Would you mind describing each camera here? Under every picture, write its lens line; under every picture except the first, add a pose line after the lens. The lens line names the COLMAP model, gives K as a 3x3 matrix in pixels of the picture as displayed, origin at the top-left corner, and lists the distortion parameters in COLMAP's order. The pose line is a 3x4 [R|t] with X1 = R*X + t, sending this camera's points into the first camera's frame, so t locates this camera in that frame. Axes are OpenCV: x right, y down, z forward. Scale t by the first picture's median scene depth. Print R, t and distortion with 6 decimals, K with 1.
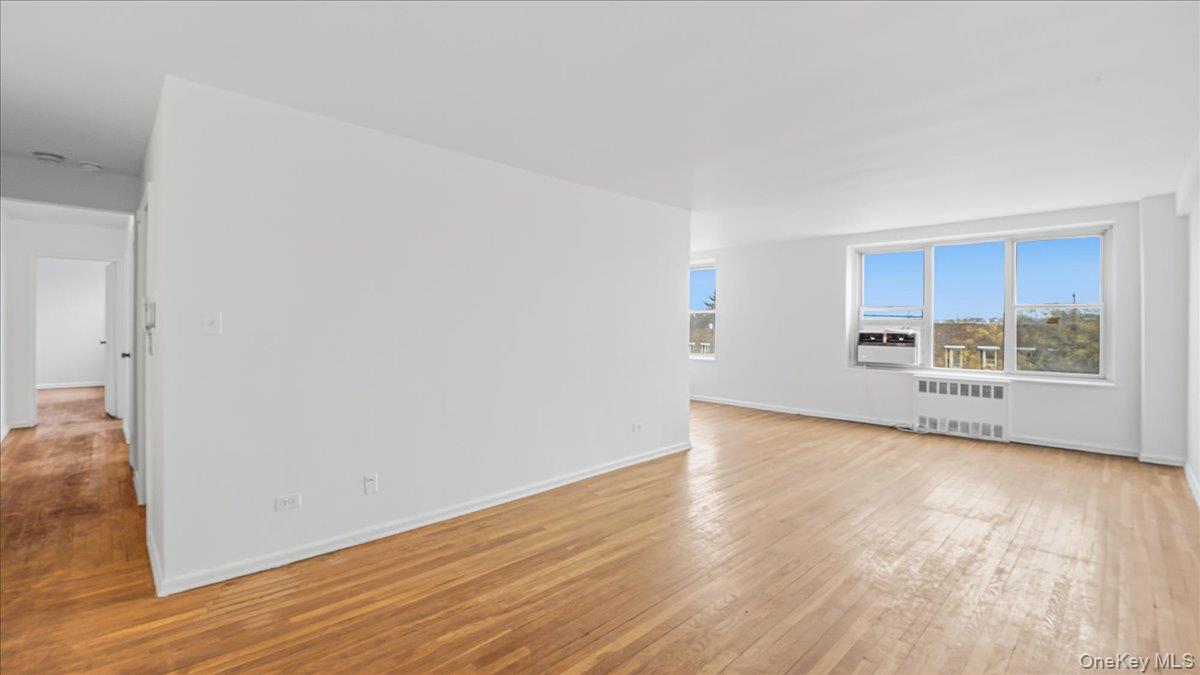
lens RADIAL K [[532.6, 0, 597.4], [0, 532.6, 328.5], [0, 0, 1]] dist [-0.012924, -0.000579]
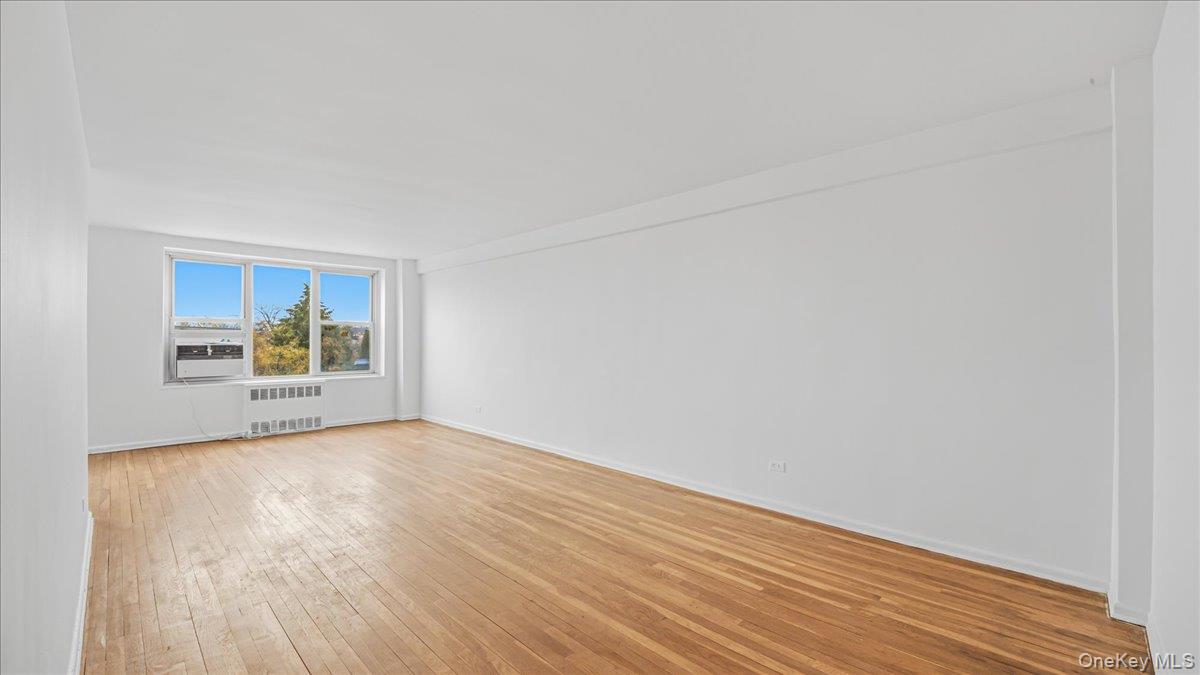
lens RADIAL K [[499.9, 0, 614.0], [0, 499.9, 340.8], [0, 0, 1]] dist [-0.017796, -0.002436]
pose [[-0.039585, -0.008826, 0.999177, -0.411301], [0.010770, 0.999899, 0.009259, -0.000842], [-0.999158, 0.011128, -0.039486, 0.316496]]
